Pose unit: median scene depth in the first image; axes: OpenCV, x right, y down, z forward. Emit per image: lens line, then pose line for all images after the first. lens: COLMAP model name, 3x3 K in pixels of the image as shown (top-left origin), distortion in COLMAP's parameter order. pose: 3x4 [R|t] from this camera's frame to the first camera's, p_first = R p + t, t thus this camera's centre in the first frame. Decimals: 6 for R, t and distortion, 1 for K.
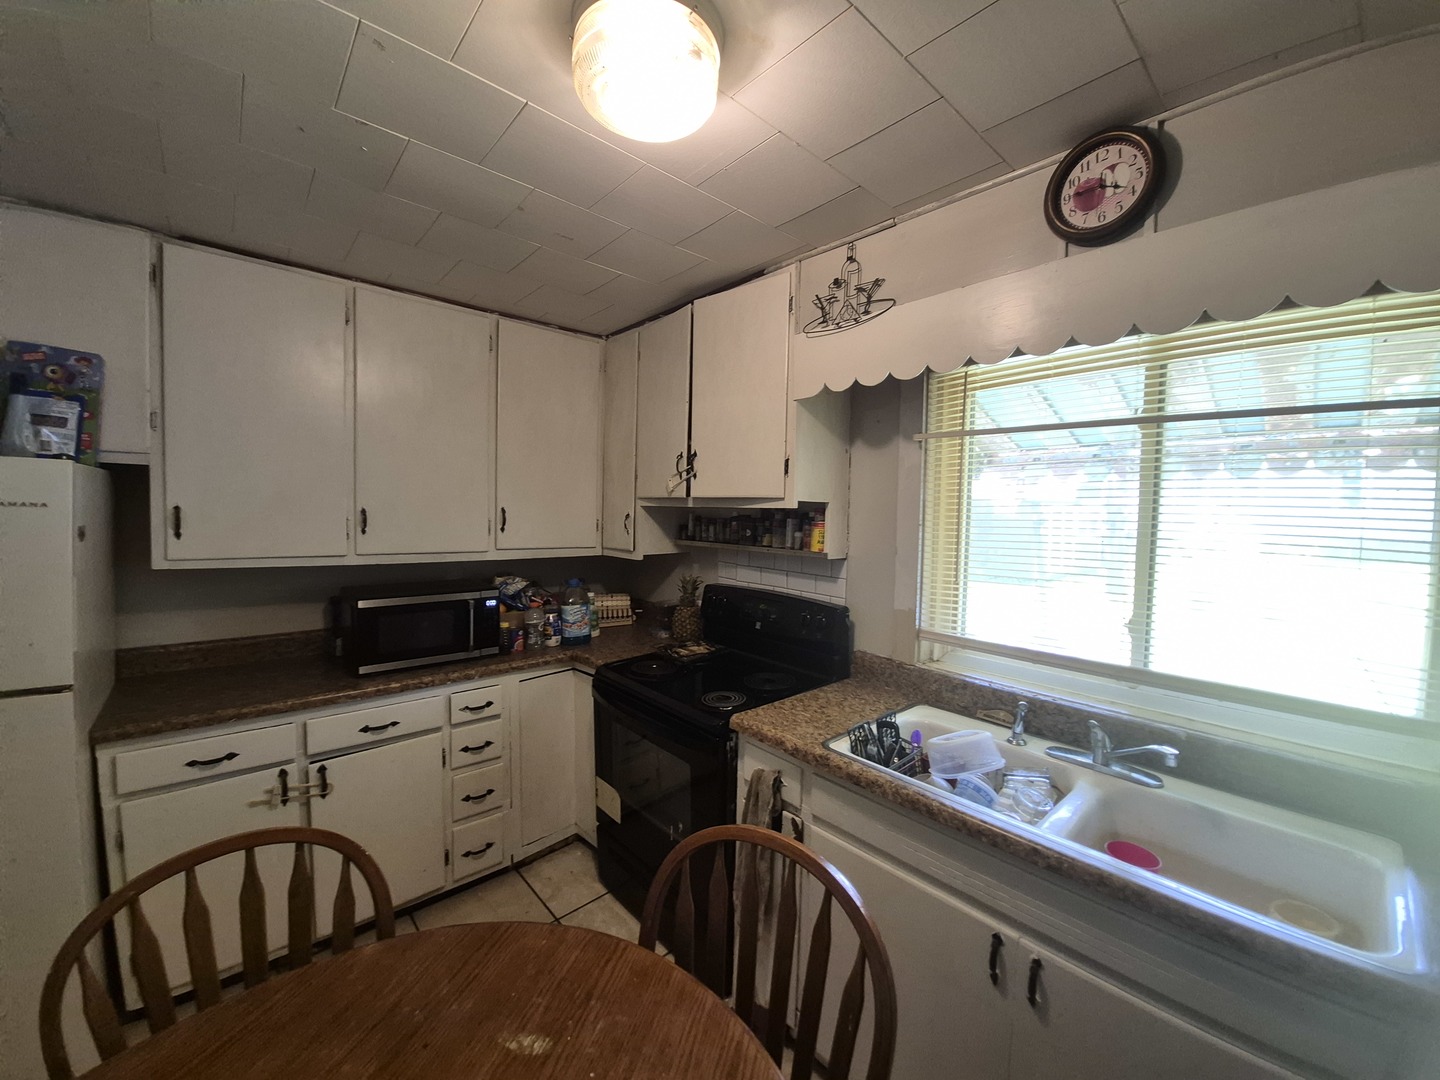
lens RADIAL K [[568.7, 0, 726.8], [0, 568.7, 535.1], [0, 0, 1]] dist [-0.012286, -0.002178]
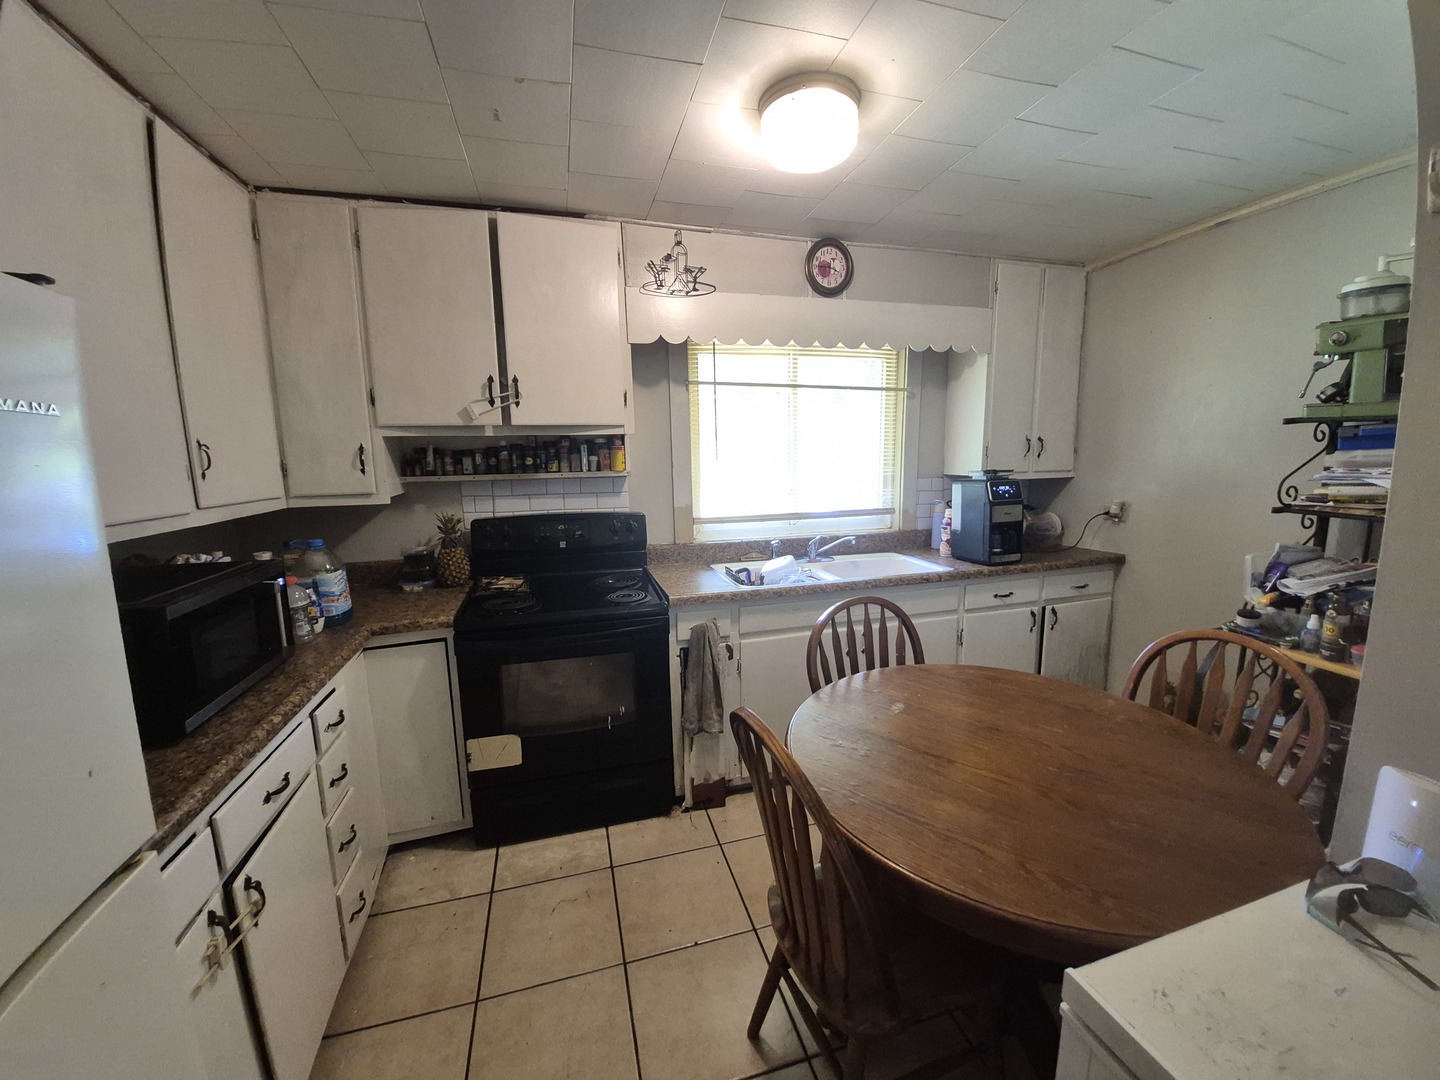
lens RADIAL K [[568.7, 0, 728.2], [0, 568.7, 536.2], [0, 0, 1]] dist [-0.012286, -0.002178]
pose [[0.434746, -0.164355, 0.885428, -0.890008], [0.062529, 0.986341, 0.152385, -0.004443], [-0.898380, -0.010884, 0.439084, 0.267325]]
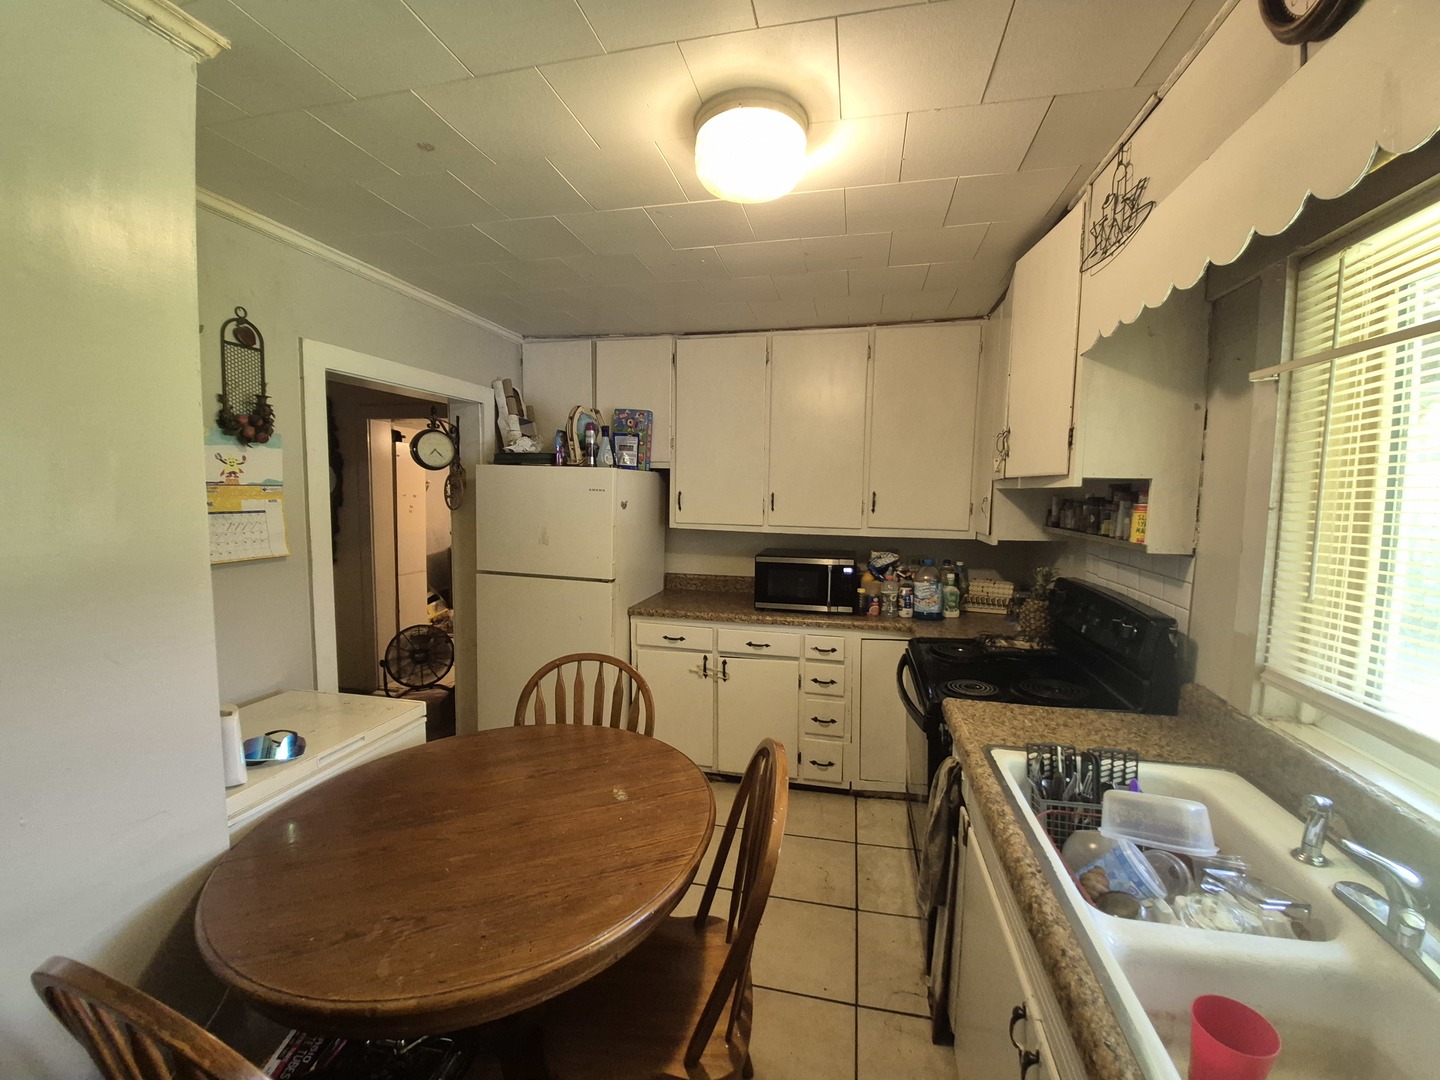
lens RADIAL K [[568.7, 0, 721.8], [0, 568.7, 536.0], [0, 0, 1]] dist [-0.012286, -0.002178]
pose [[0.569201, 0.052415, -0.820526, 0.492971], [-0.036775, 0.998590, 0.038278, 0.011662], [0.821375, 0.008387, 0.570326, 0.100269]]
